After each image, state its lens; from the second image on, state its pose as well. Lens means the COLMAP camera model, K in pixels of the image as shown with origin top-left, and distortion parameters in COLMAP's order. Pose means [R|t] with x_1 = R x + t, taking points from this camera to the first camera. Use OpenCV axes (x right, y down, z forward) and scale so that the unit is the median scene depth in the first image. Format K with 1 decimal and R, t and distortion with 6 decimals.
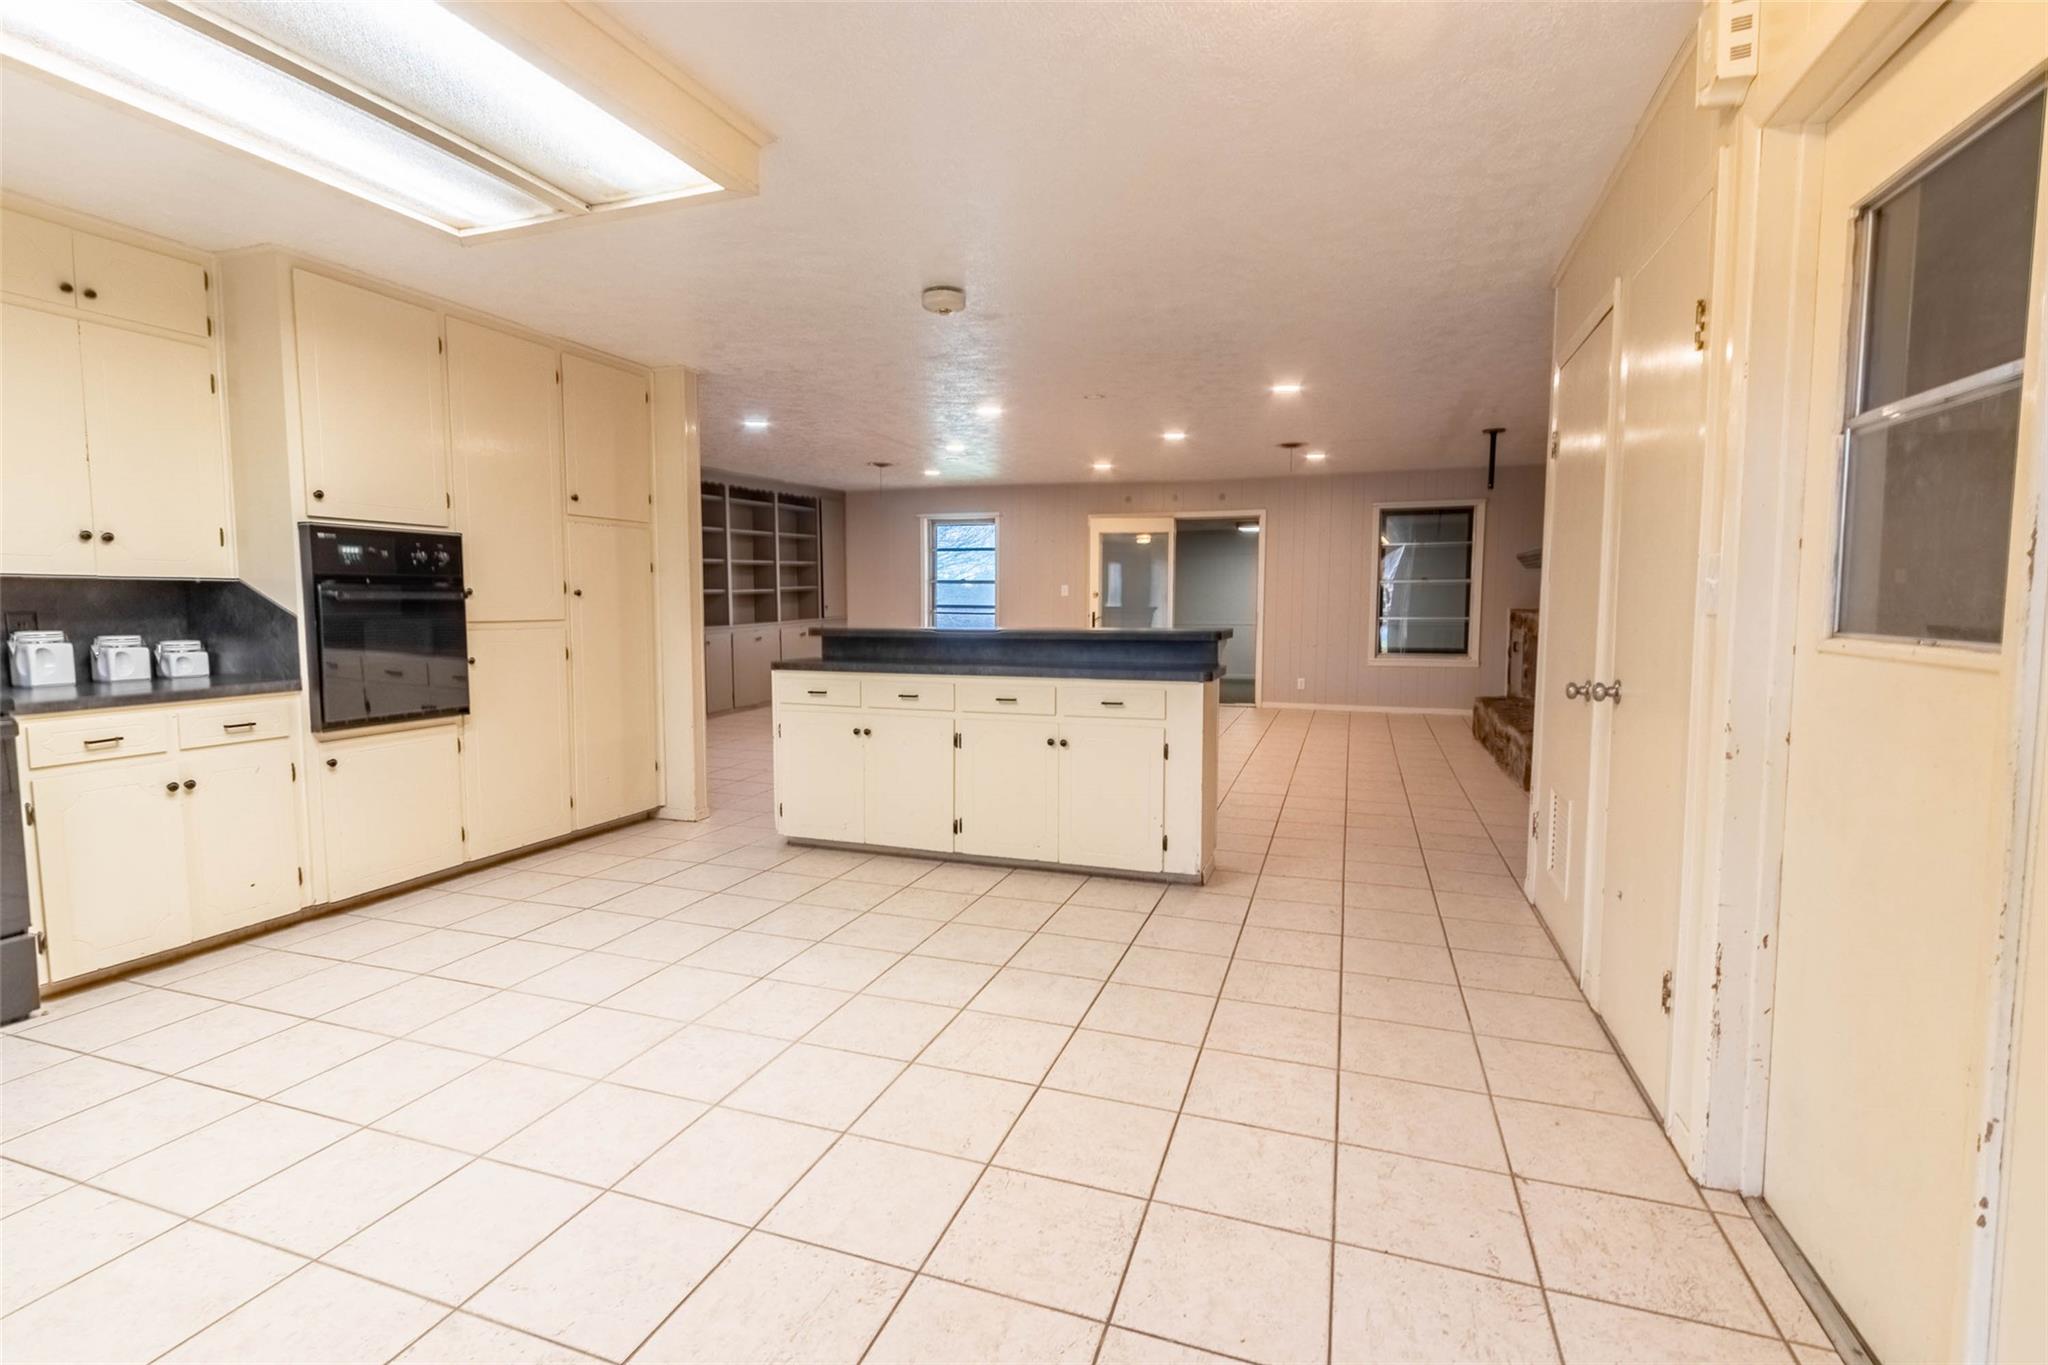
lens RADIAL K [[947.1, 0, 1040.2], [0, 947.1, 689.5], [0, 0, 1]] dist [0.006844, -0.002093]
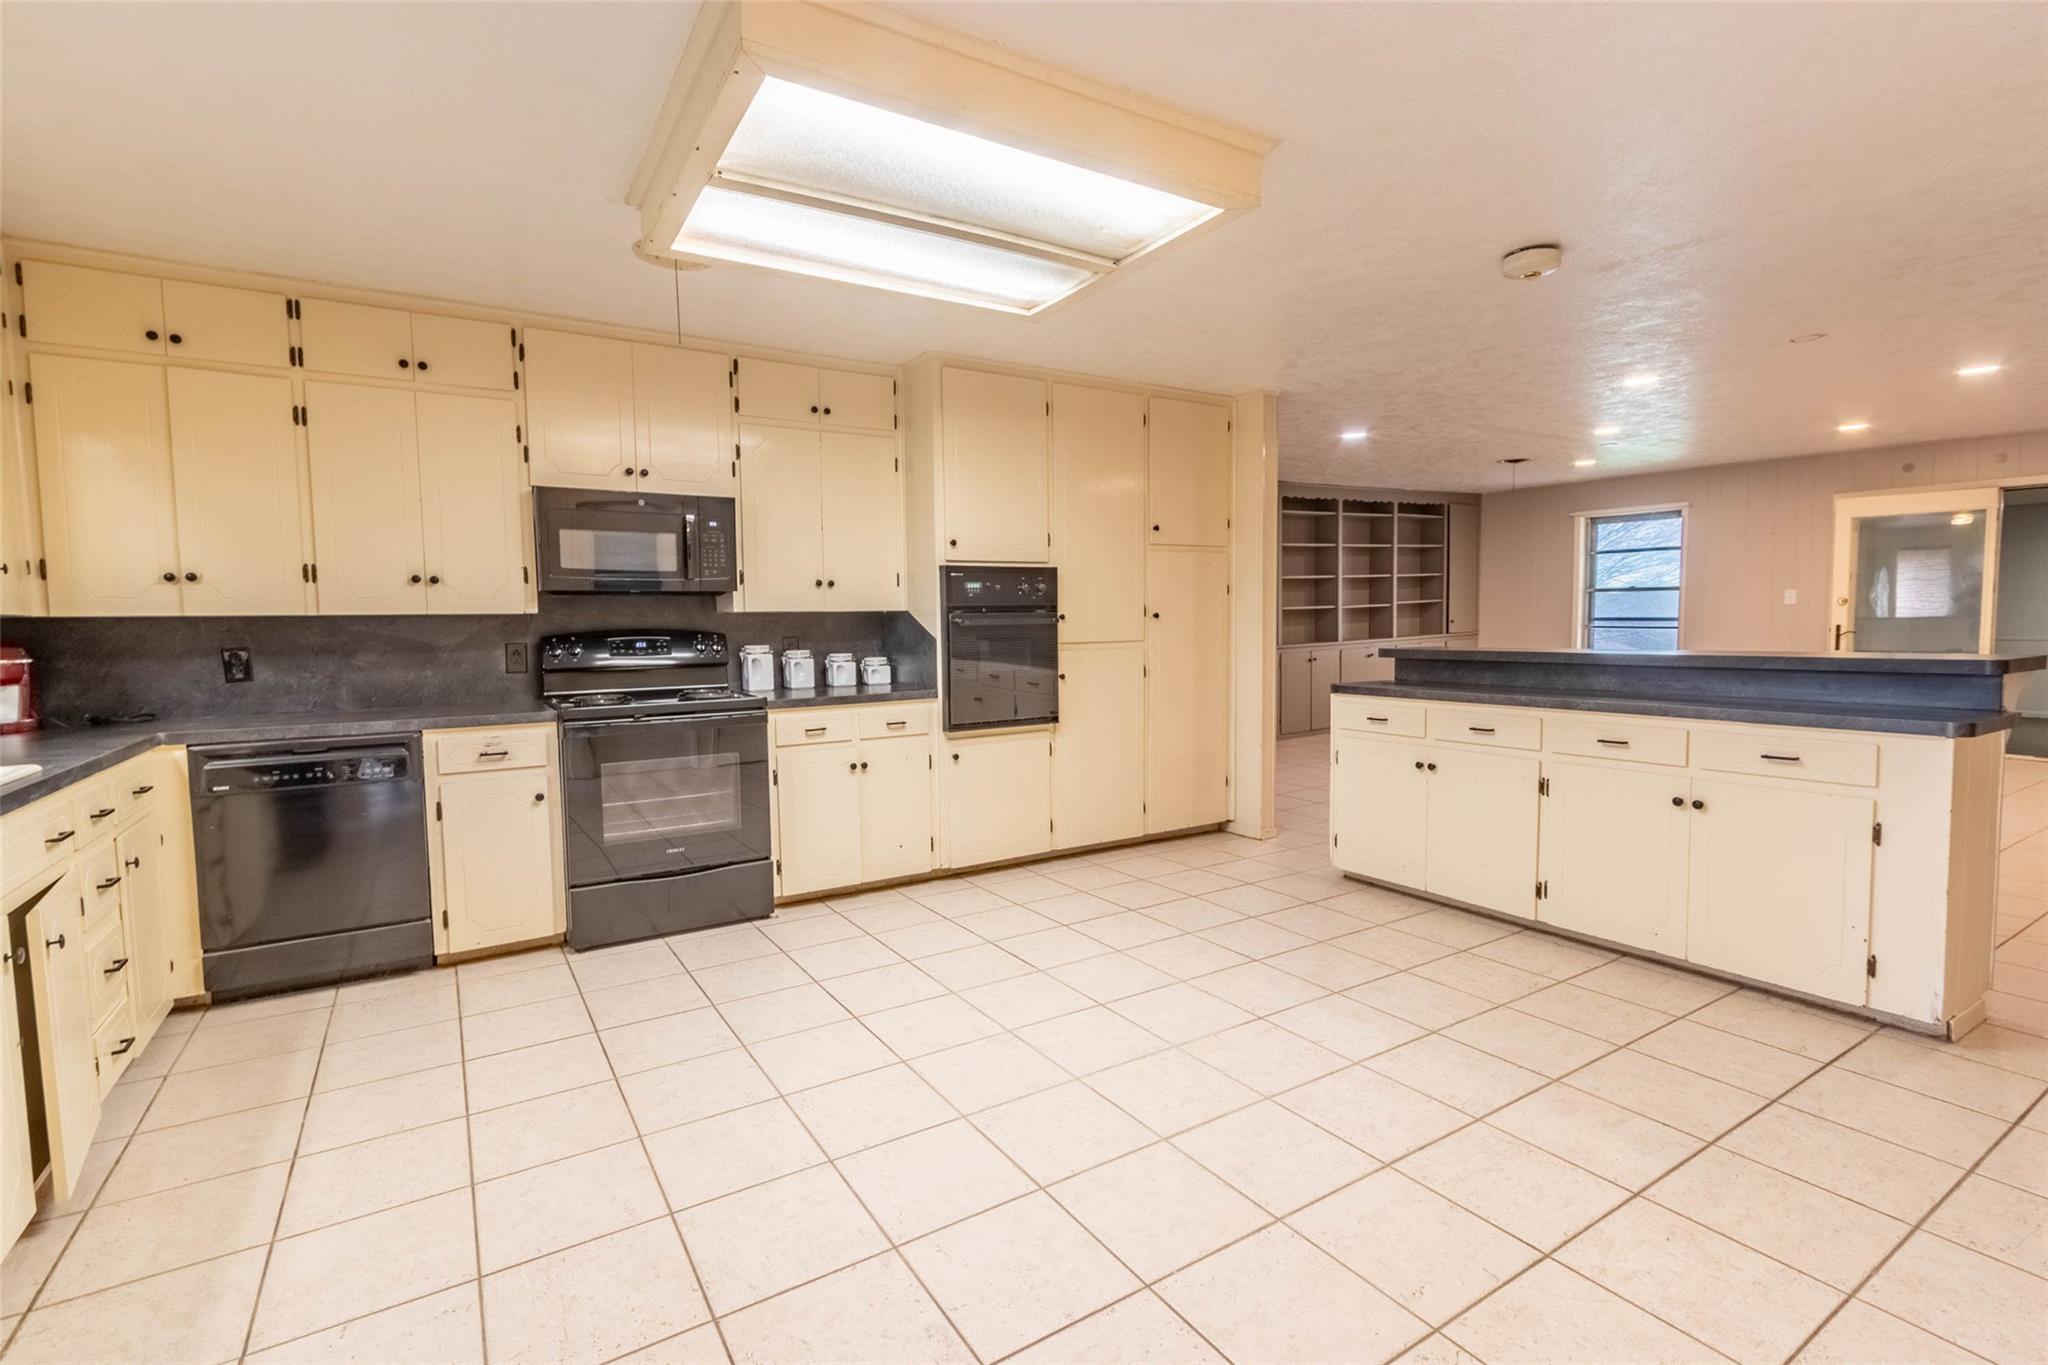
lens RADIAL K [[947.1, 0, 1011.8], [0, 947.1, 683.7], [0, 0, 1]] dist [0.006844, -0.002093]
pose [[0.777484, 0.030950, -0.628141, 0.076256], [-0.043841, 0.999026, -0.005040, -0.012628], [0.627373, 0.031457, 0.778083, 0.064903]]
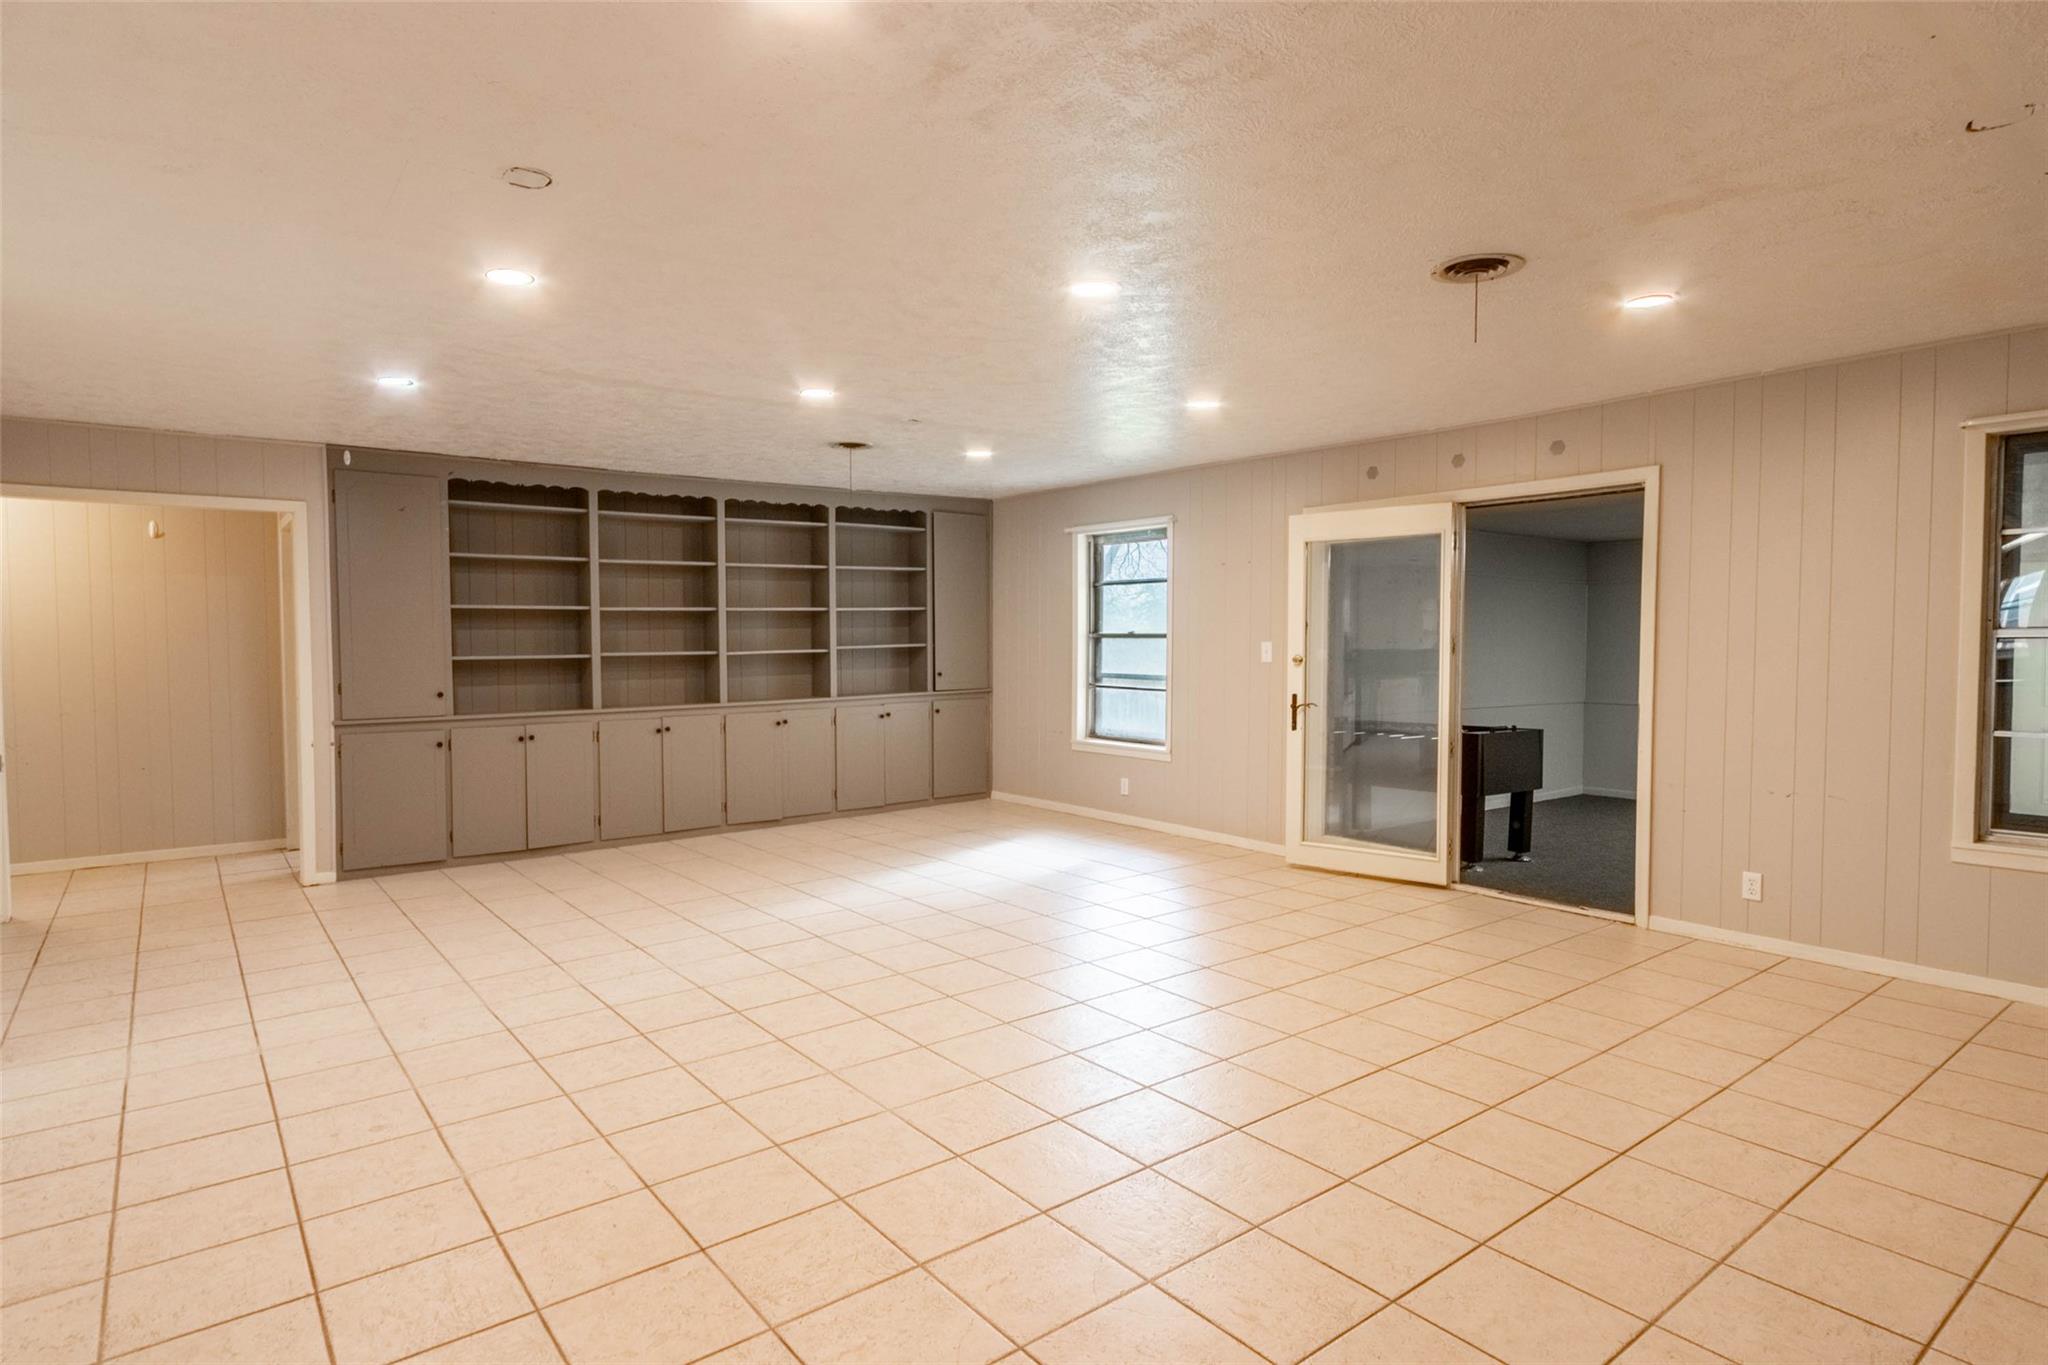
lens RADIAL K [[1099.6, 0, 1024.8], [0, 1099.6, 684.0], [0, 0, 1]] dist [0.004152, -0.000699]
pose [[0.833581, 0.020599, -0.552014, 0.890734], [-0.059267, 0.996871, -0.052298, -0.157536], [0.549209, 0.076311, 0.832193, 1.408754]]
